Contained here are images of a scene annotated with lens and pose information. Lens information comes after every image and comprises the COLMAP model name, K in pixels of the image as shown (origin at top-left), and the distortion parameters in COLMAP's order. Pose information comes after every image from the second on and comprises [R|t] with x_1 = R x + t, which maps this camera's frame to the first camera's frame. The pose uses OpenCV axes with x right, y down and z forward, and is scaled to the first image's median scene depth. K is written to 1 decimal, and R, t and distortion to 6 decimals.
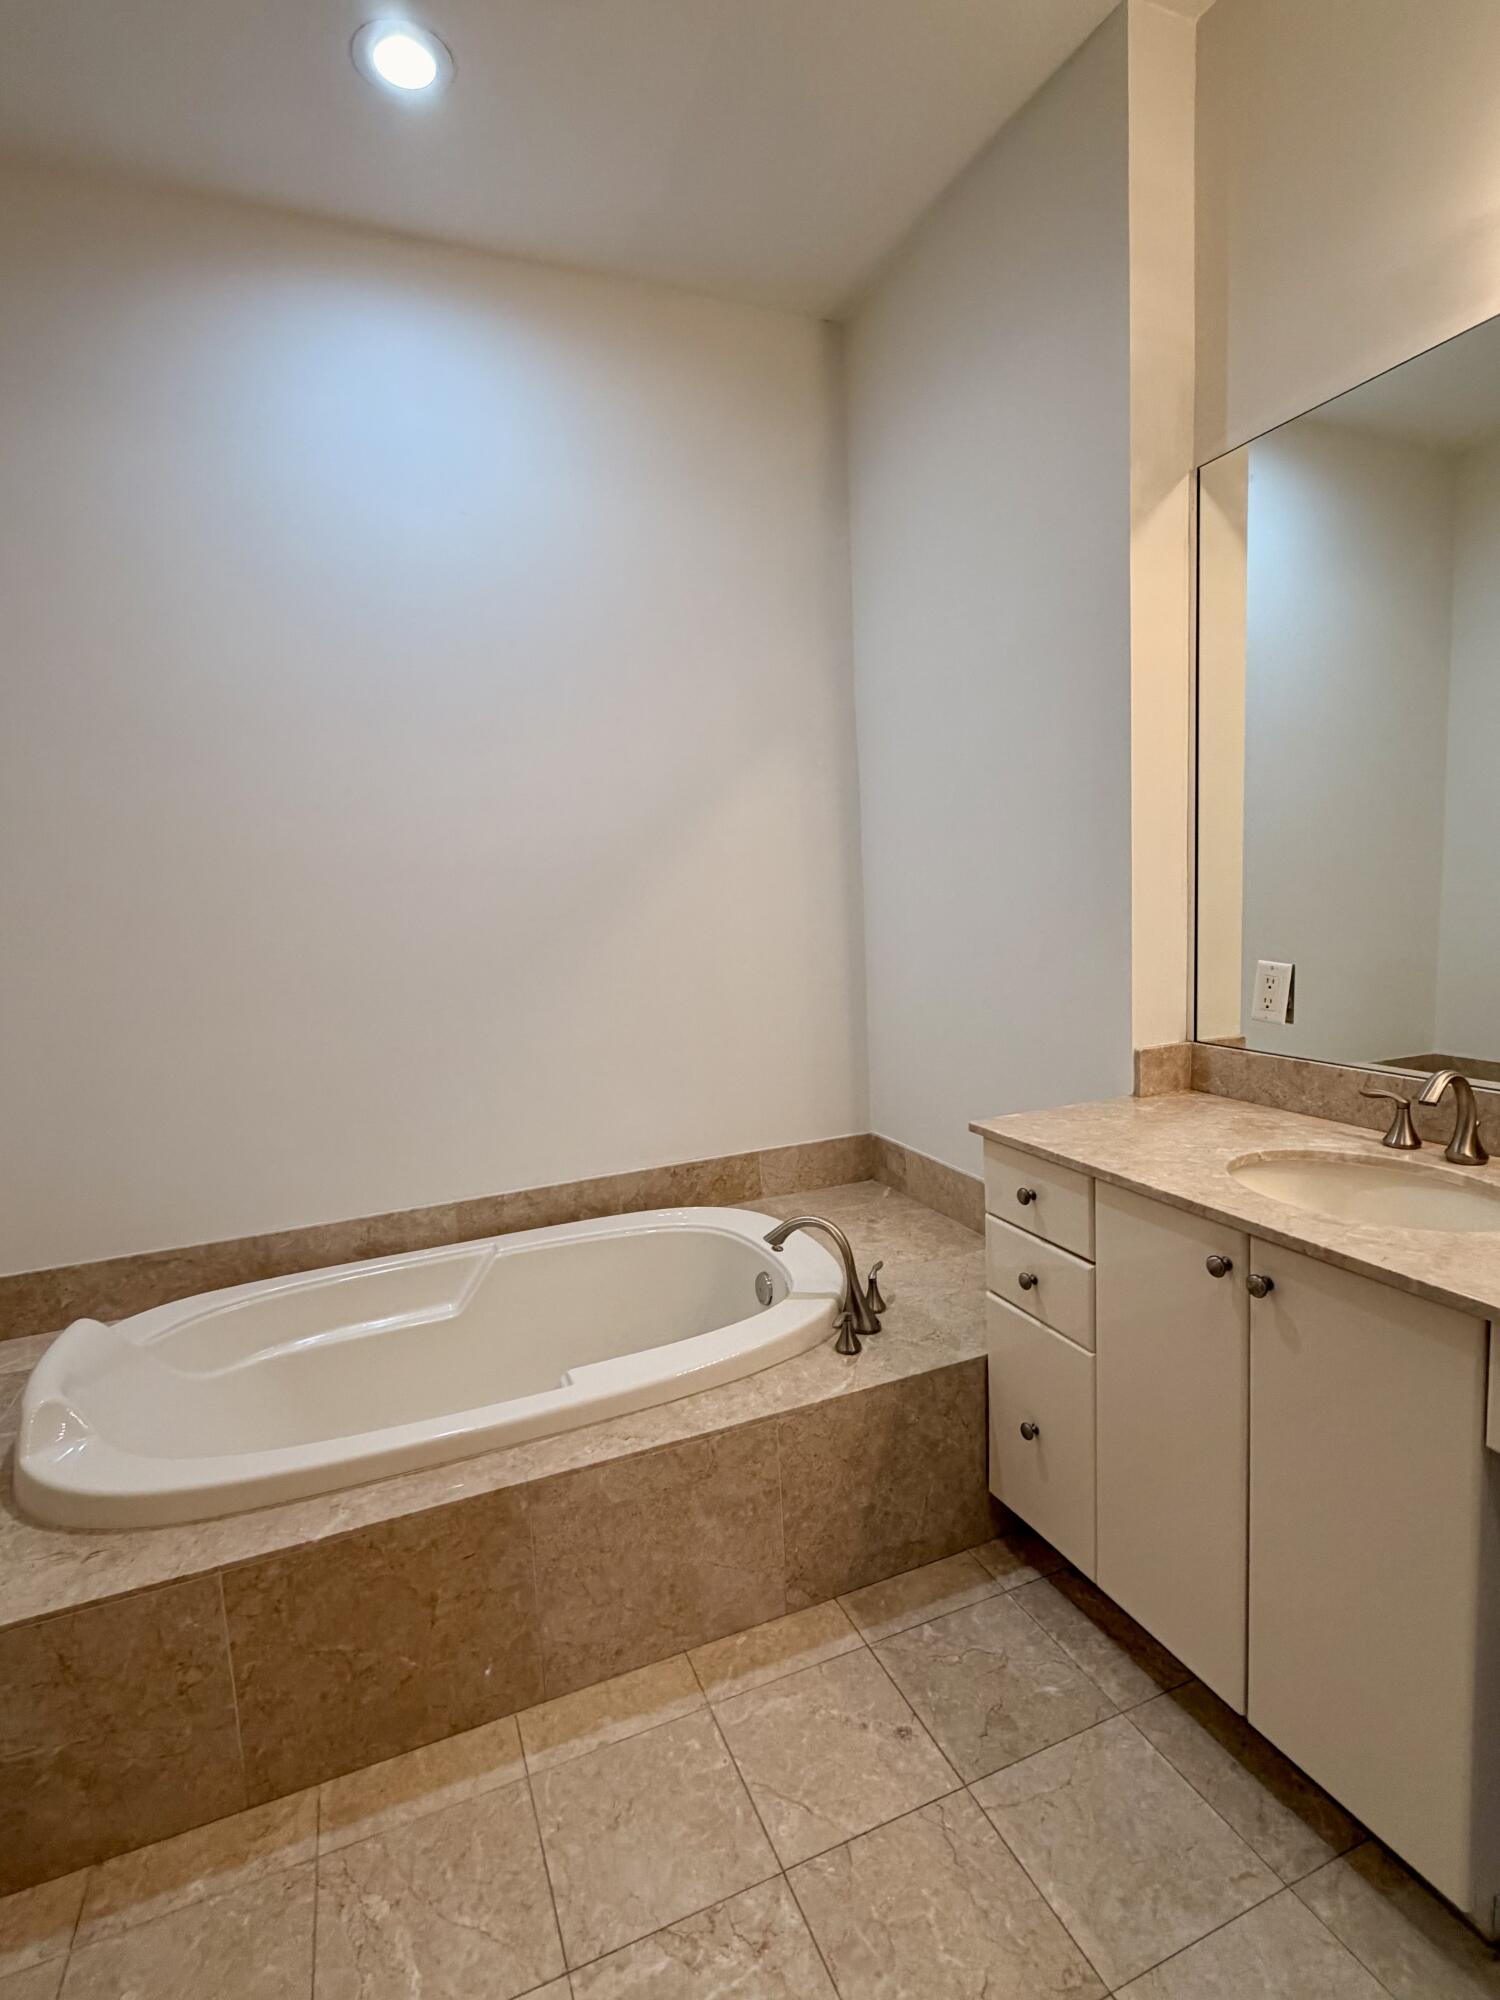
lens RADIAL K [[970.3, 0, 752.6], [0, 970.3, 993.9], [0, 0, 1]] dist [-0.002940, 0.001362]
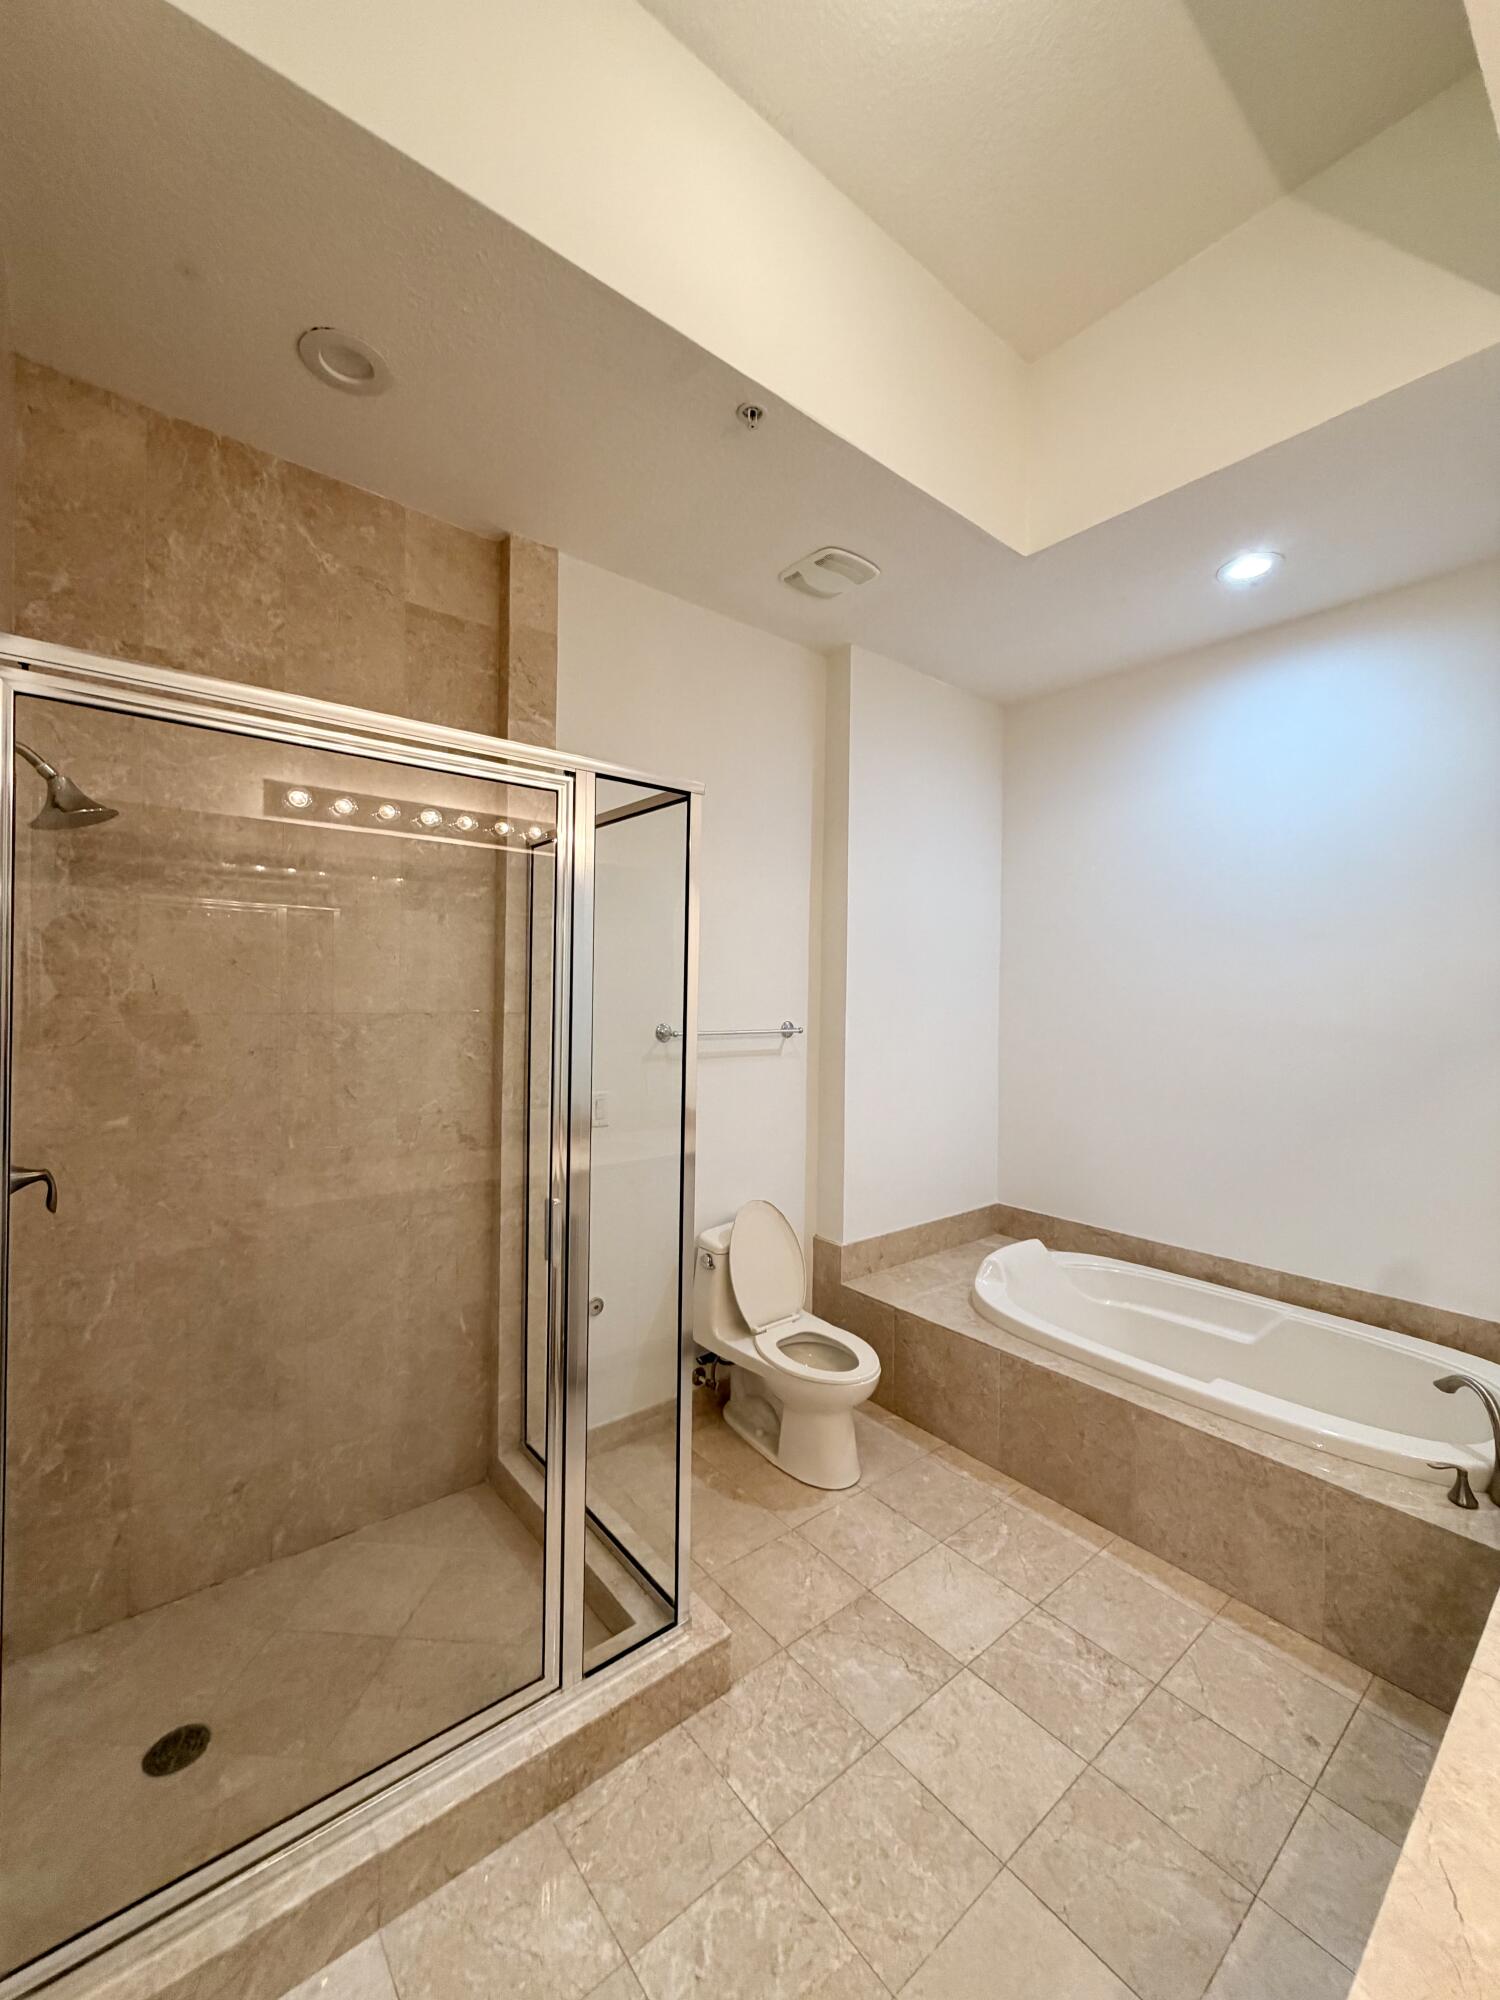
lens RADIAL K [[802.3, 0, 748.7], [0, 802.3, 991.2], [0, 0, 1]] dist [-0.001028, 0.001126]
pose [[0.284996, 0.052643, -0.957082, 0.851008], [-0.135914, 0.990622, 0.014016, -0.144716], [0.948844, 0.126086, 0.289478, -0.156457]]
